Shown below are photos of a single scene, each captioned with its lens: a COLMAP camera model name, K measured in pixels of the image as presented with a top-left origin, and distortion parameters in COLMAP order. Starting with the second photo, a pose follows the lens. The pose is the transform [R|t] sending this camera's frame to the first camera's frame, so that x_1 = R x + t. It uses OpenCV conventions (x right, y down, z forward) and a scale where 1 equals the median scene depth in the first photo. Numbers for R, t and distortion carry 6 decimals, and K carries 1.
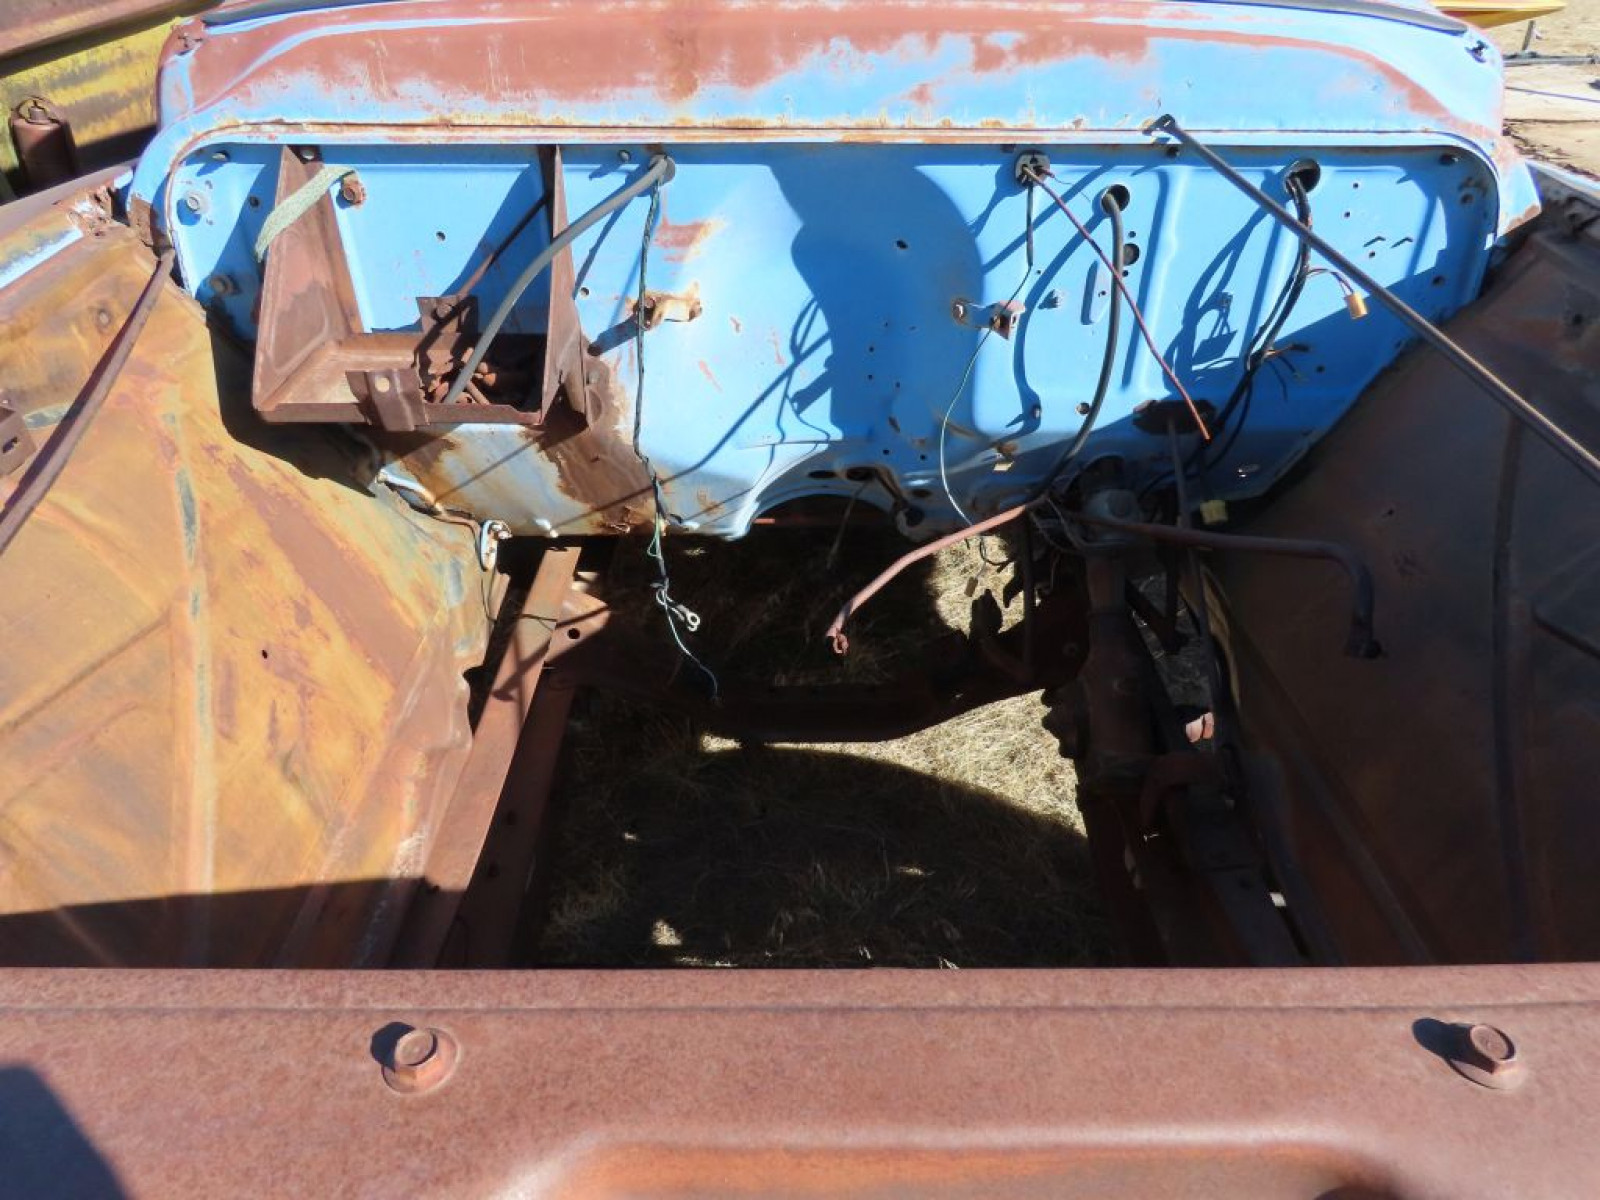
lens RADIAL K [[1008.2, 0, 812.0], [0, 1008.2, 604.4], [0, 0, 1]] dist [0.004063, -0.007404]
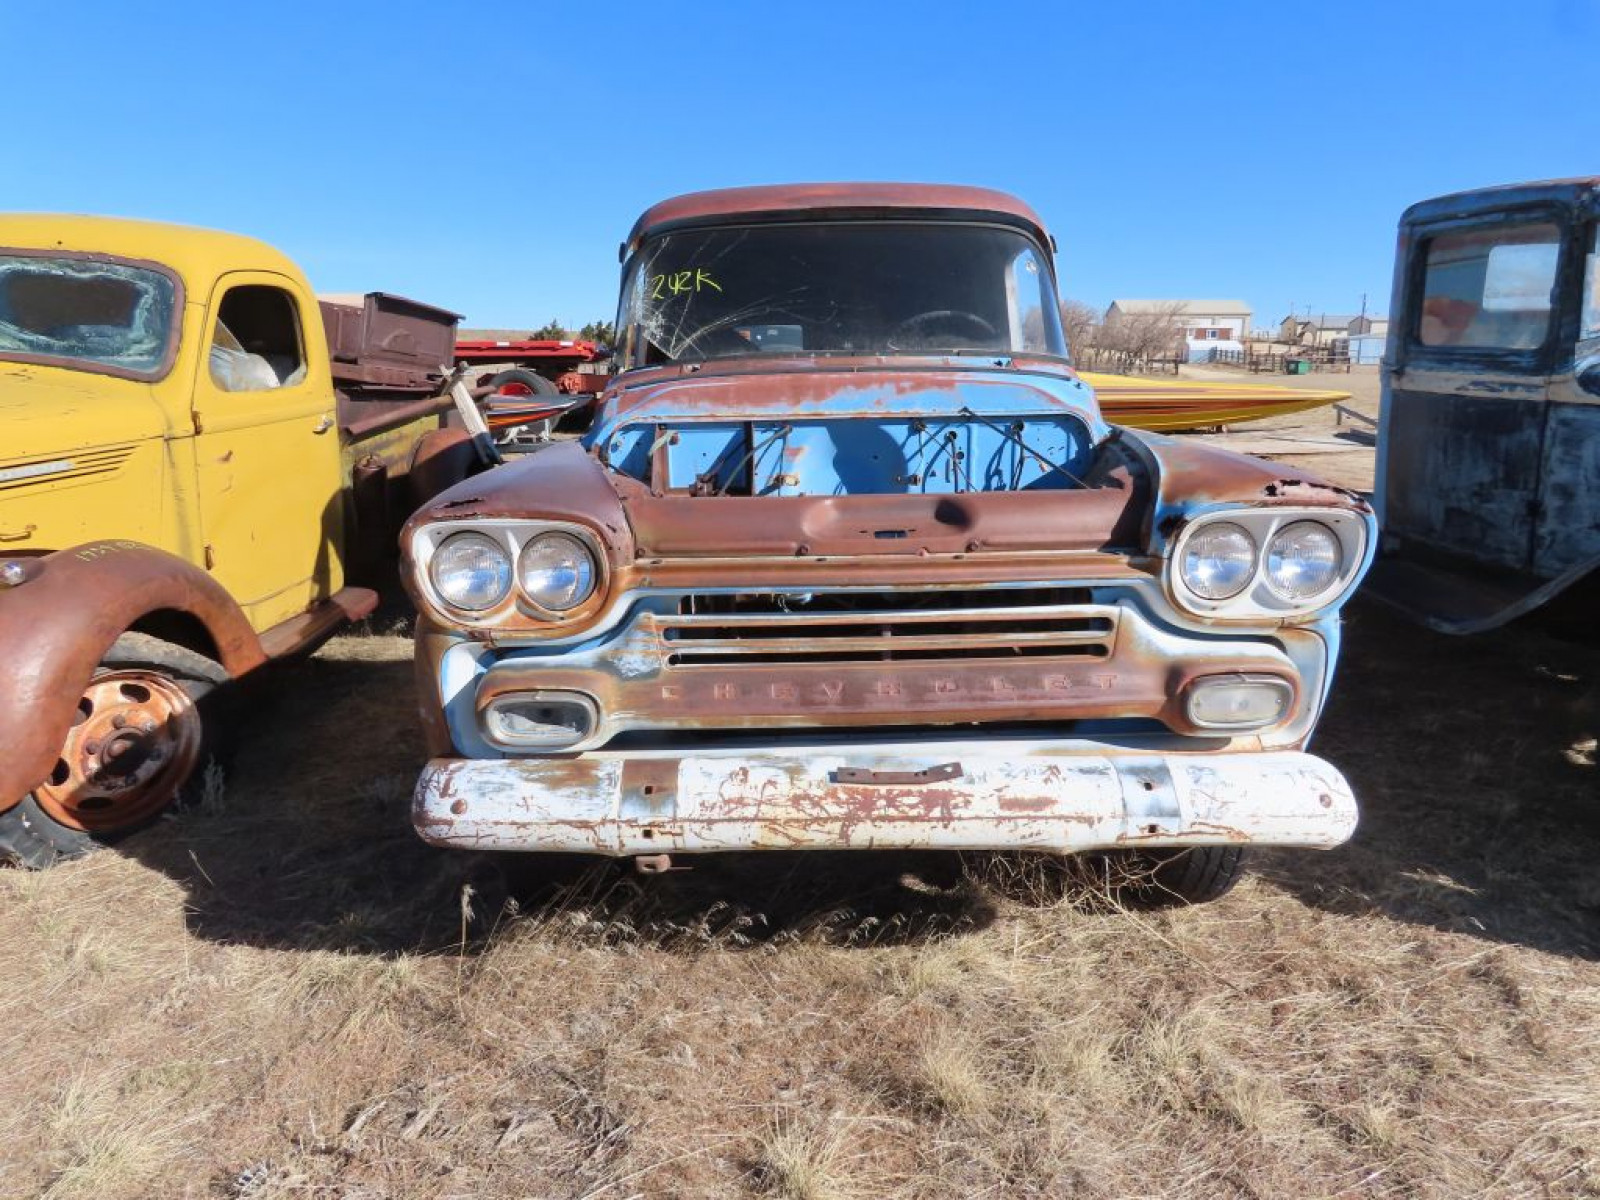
lens RADIAL K [[1008.2, 0, 805.3], [0, 1008.2, 600.1], [0, 0, 1]] dist [0.004063, -0.007404]
pose [[0.999664, -0.025186, 0.006116, -0.127436], [0.025713, 0.934140, -0.355978, 0.993328], [0.003253, 0.356016, 0.934474, -1.422252]]
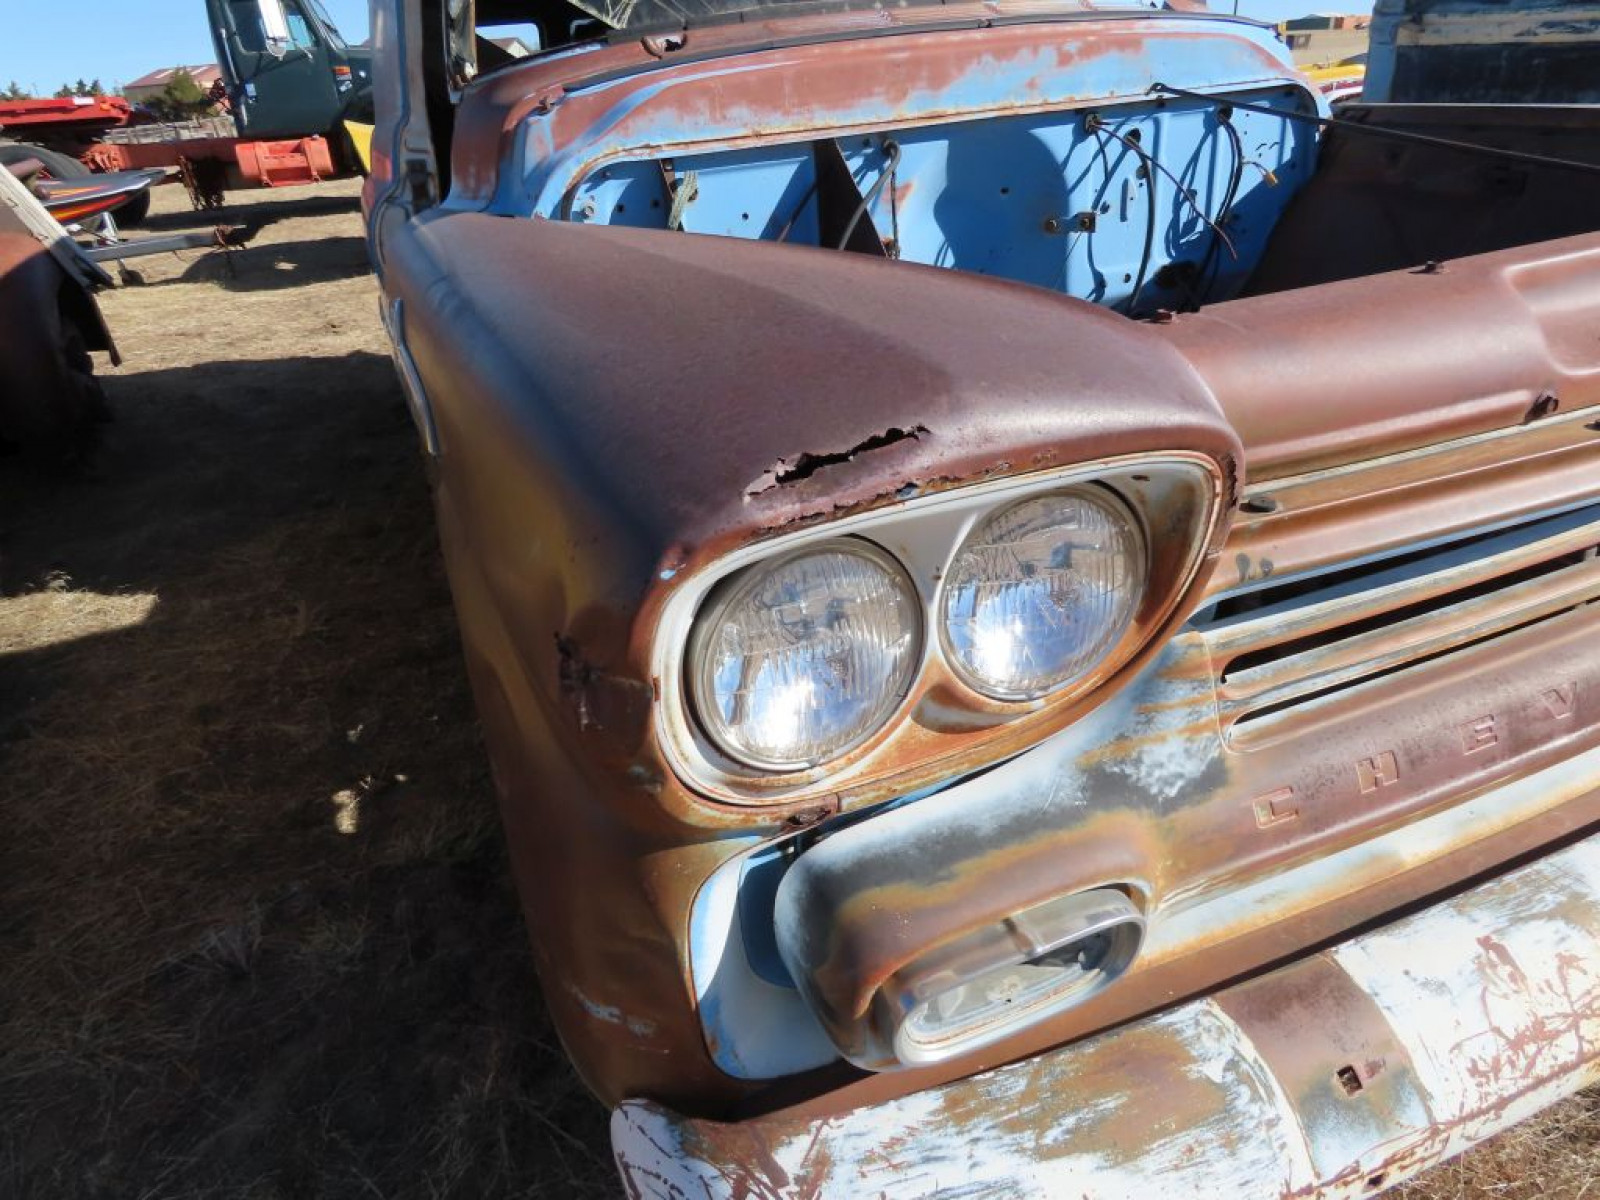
lens RADIAL K [[1008.2, 0, 807.3], [0, 1008.2, 596.1], [0, 0, 1]] dist [0.004063, -0.007404]
pose [[0.920364, -0.247581, 0.302709, -0.873922], [0.285945, 0.954099, -0.089051, 0.304103], [-0.266767, 0.168517, 0.948914, -0.287360]]
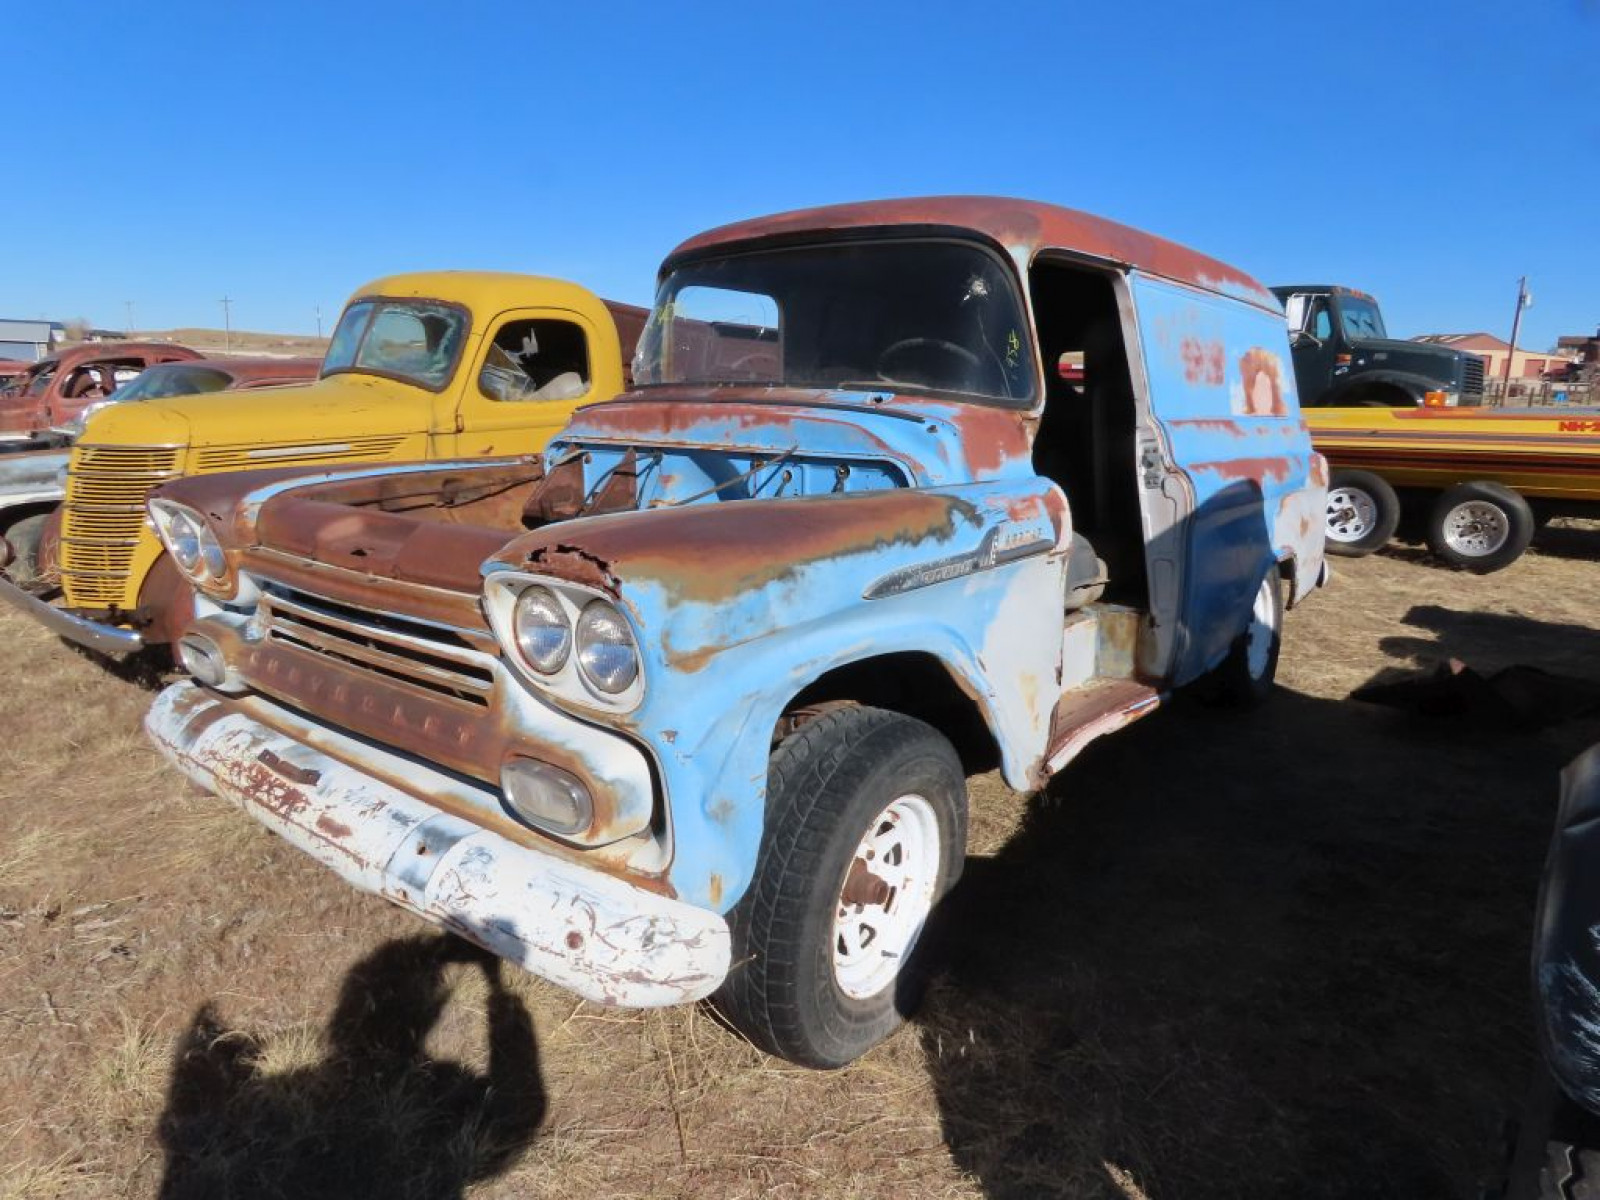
lens RADIAL K [[1008.2, 0, 802.6], [0, 1008.2, 604.2], [0, 0, 1]] dist [0.004063, -0.007404]
pose [[0.781753, 0.133792, -0.609066, 1.924375], [-0.353768, 0.899480, -0.256484, 0.522815], [0.513527, 0.415975, 0.750503, -0.740539]]
